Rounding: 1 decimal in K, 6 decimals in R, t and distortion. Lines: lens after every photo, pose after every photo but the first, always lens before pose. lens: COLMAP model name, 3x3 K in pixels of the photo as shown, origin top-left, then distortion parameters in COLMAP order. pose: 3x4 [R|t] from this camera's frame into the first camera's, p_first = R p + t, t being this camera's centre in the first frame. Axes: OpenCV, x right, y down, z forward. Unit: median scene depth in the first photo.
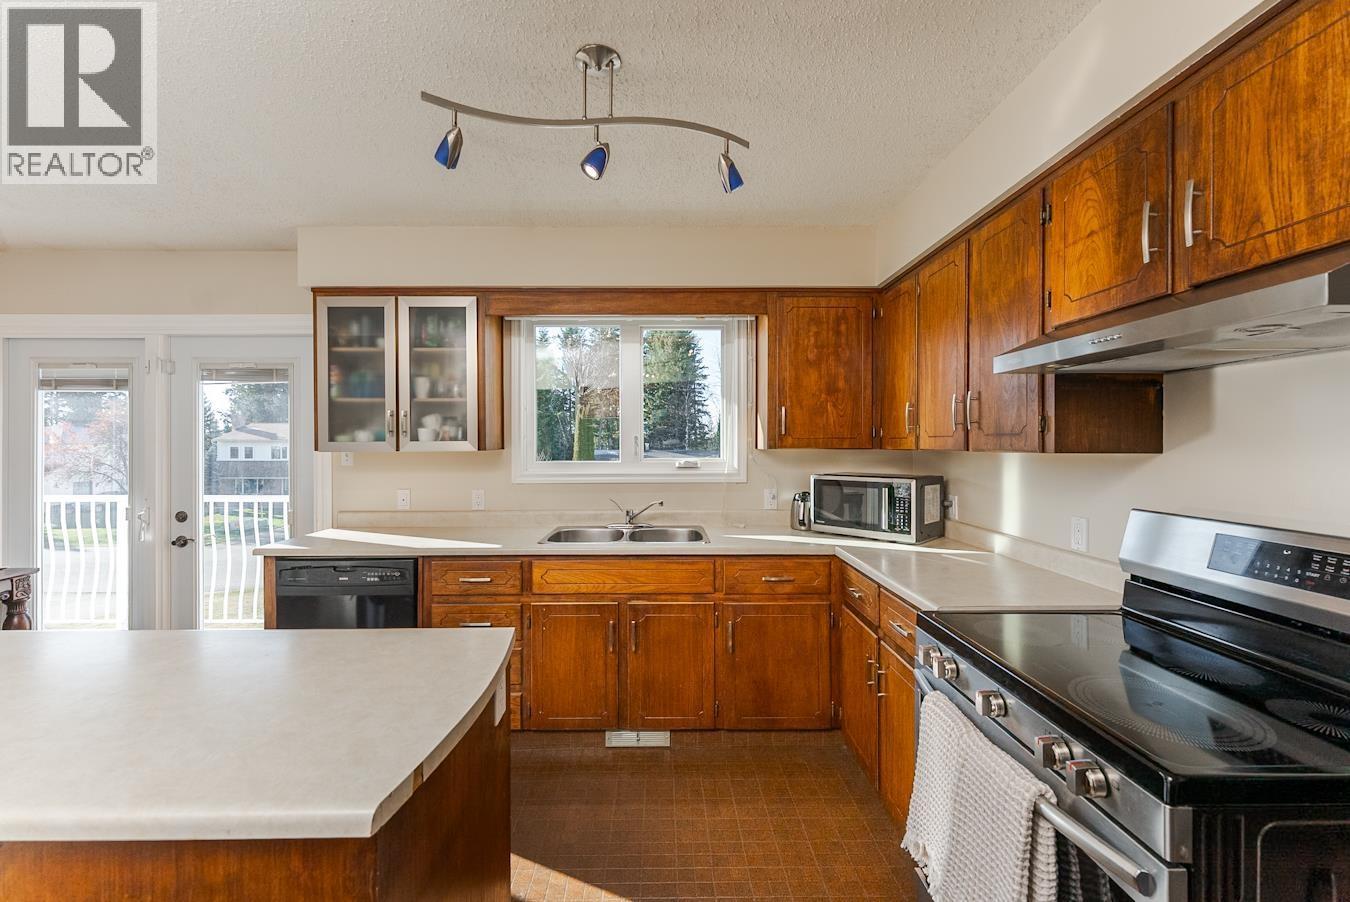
lens RADIAL K [[556.1, 0, 674.6], [0, 556.1, 442.8], [0, 0, 1]] dist [0.000089, 0.000023]
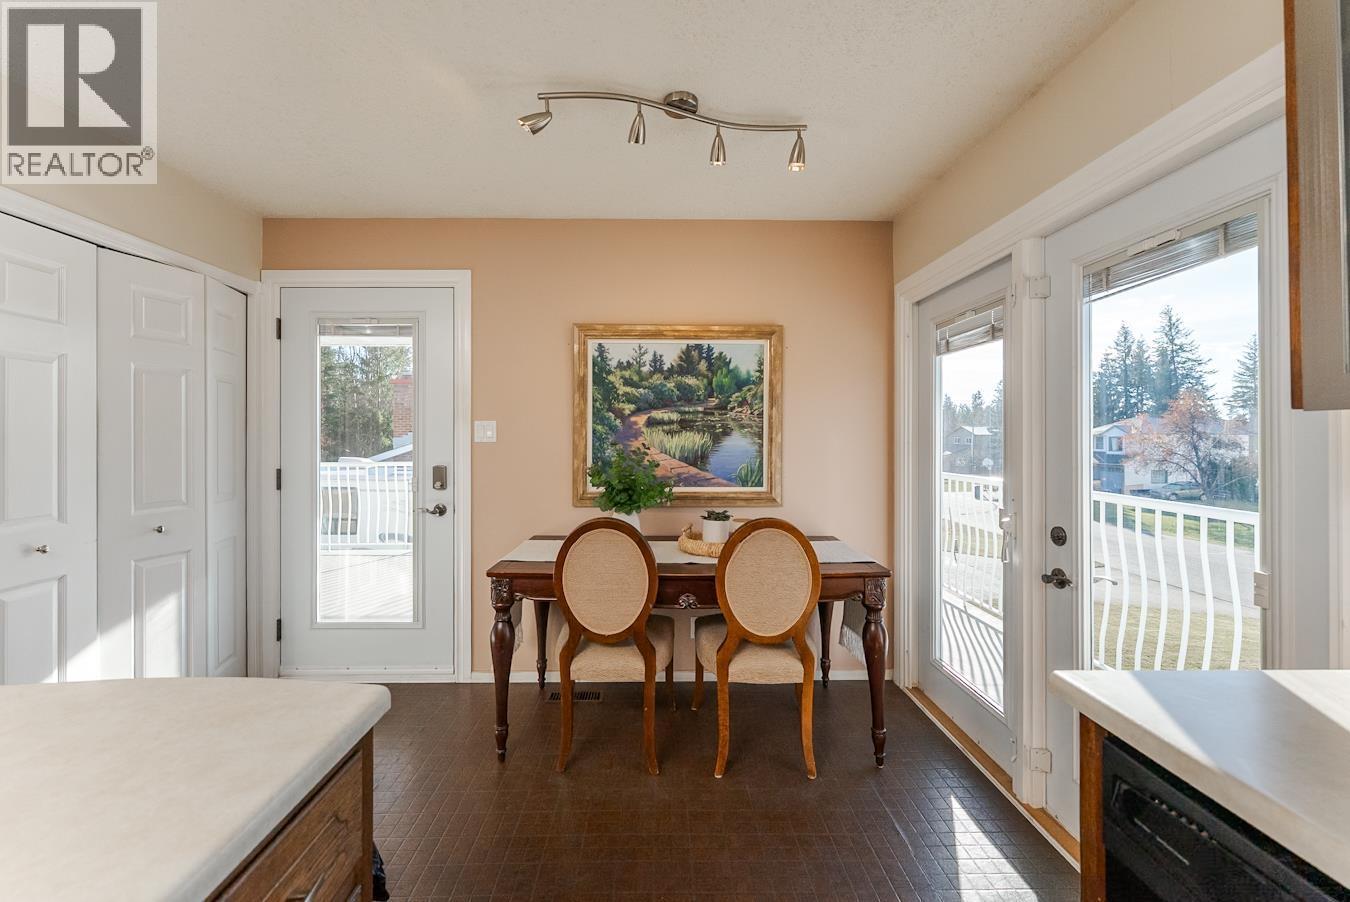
lens RADIAL K [[556.1, 0, 674.6], [0, 556.1, 442.8], [0, 0, 1]] dist [0.000089, 0.000023]
pose [[0.019033, 0.013161, -0.999732, -0.218750], [0.000712, 0.999913, 0.013177, 0.030911], [0.999819, -0.000963, 0.019022, 0.470399]]
